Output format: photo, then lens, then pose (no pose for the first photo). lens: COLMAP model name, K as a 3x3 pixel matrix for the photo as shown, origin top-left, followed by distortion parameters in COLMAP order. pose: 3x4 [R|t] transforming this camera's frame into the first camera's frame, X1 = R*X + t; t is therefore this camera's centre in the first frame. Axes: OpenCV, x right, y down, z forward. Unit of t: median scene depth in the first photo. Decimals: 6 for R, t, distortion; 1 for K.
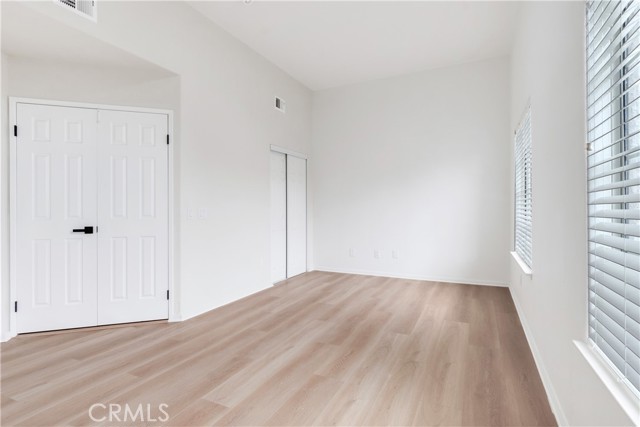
lens RADIAL K [[338.6, 0, 313.0], [0, 338.6, 200.4], [0, 0, 1]] dist [-0.003234, -0.001783]
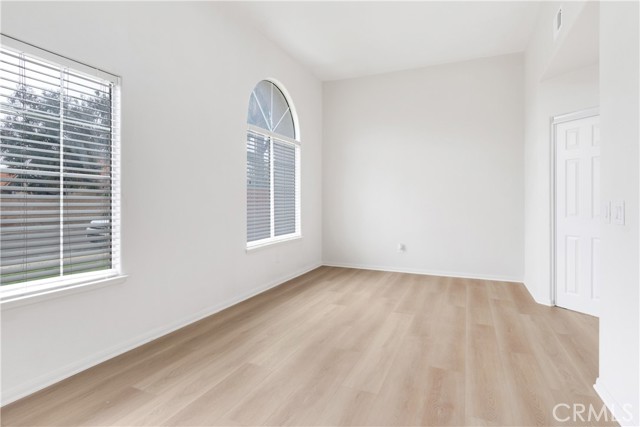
lens RADIAL K [[338.6, 0, 313.0], [0, 338.6, 200.4], [0, 0, 1]] dist [-0.003234, -0.001783]
pose [[-0.999319, 0.004333, -0.036649, 0.166848], [0.005334, 0.999614, -0.027249, 0.041379], [0.036517, -0.027425, -0.998957, 1.913005]]
